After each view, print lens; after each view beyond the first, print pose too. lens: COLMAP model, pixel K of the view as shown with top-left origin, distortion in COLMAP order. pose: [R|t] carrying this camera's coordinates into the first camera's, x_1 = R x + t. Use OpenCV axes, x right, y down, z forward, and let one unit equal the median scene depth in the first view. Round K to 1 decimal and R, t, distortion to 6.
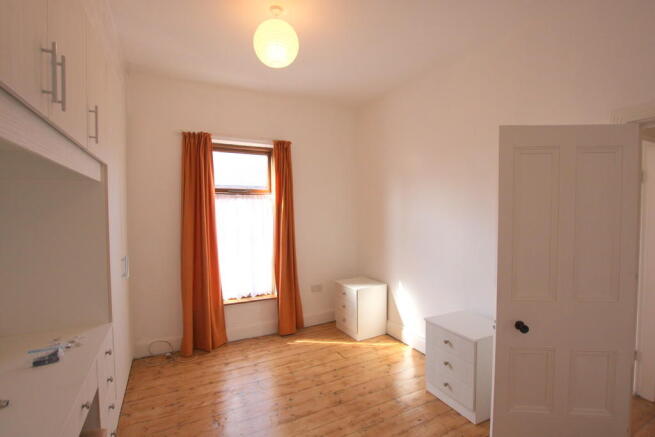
lens RADIAL K [[307.3, 0, 328.1], [0, 307.3, 223.0], [0, 0, 1]] dist [-0.026355, 0.002674]
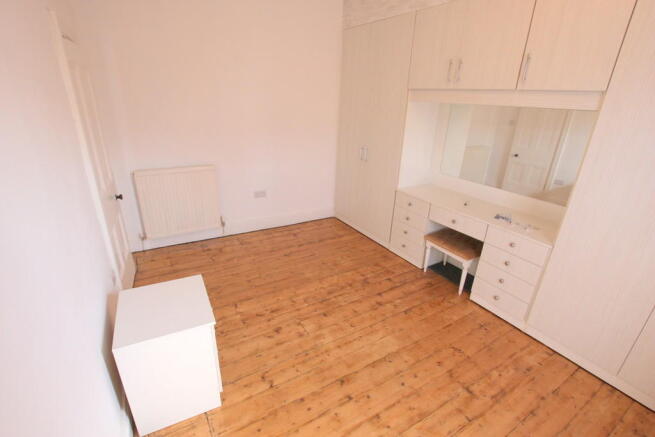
lens RADIAL K [[307.3, 0, 325.9], [0, 307.3, 221.2], [0, 0, 1]] dist [-0.026355, 0.002674]
pose [[-0.997588, -0.008939, -0.068832, 0.139032], [-0.036353, 0.912077, 0.408405, -0.136721], [0.059129, 0.409922, -0.910202, 1.527581]]
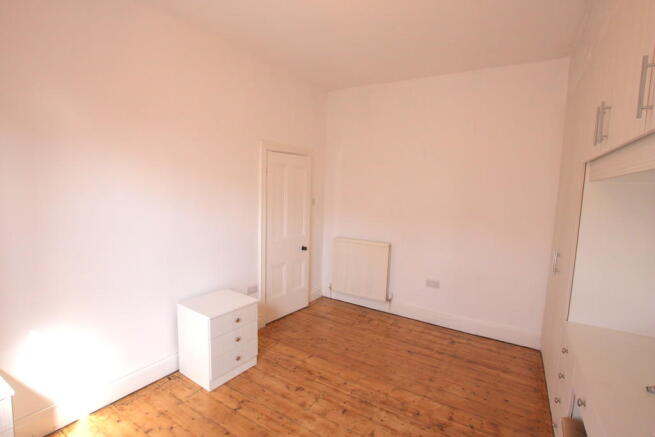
lens RADIAL K [[307.3, 0, 327.4], [0, 307.3, 220.4], [0, 0, 1]] dist [-0.026355, 0.002674]
pose [[-0.506775, -0.097037, 0.856600, -0.616393], [0.001737, 0.993528, 0.113576, -0.074765], [-0.862077, 0.059046, -0.503326, 1.164581]]
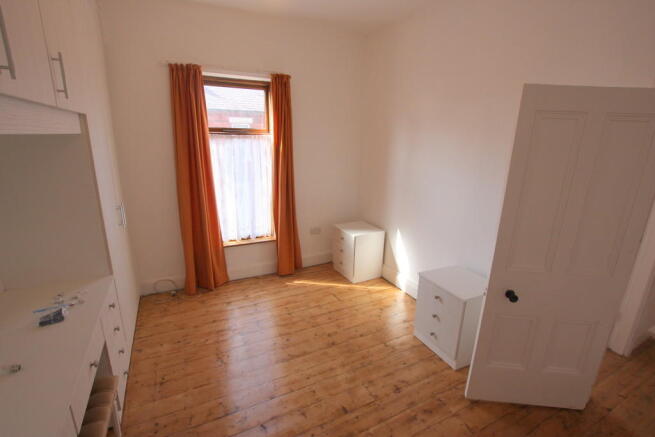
lens RADIAL K [[307.3, 0, 327.9], [0, 307.3, 222.1], [0, 0, 1]] dist [-0.026355, 0.002674]
pose [[0.999474, 0.032125, -0.004476, 0.011185], [-0.030187, 0.971777, 0.233963, -0.086108], [0.011865, -0.233704, 0.972235, 0.039460]]
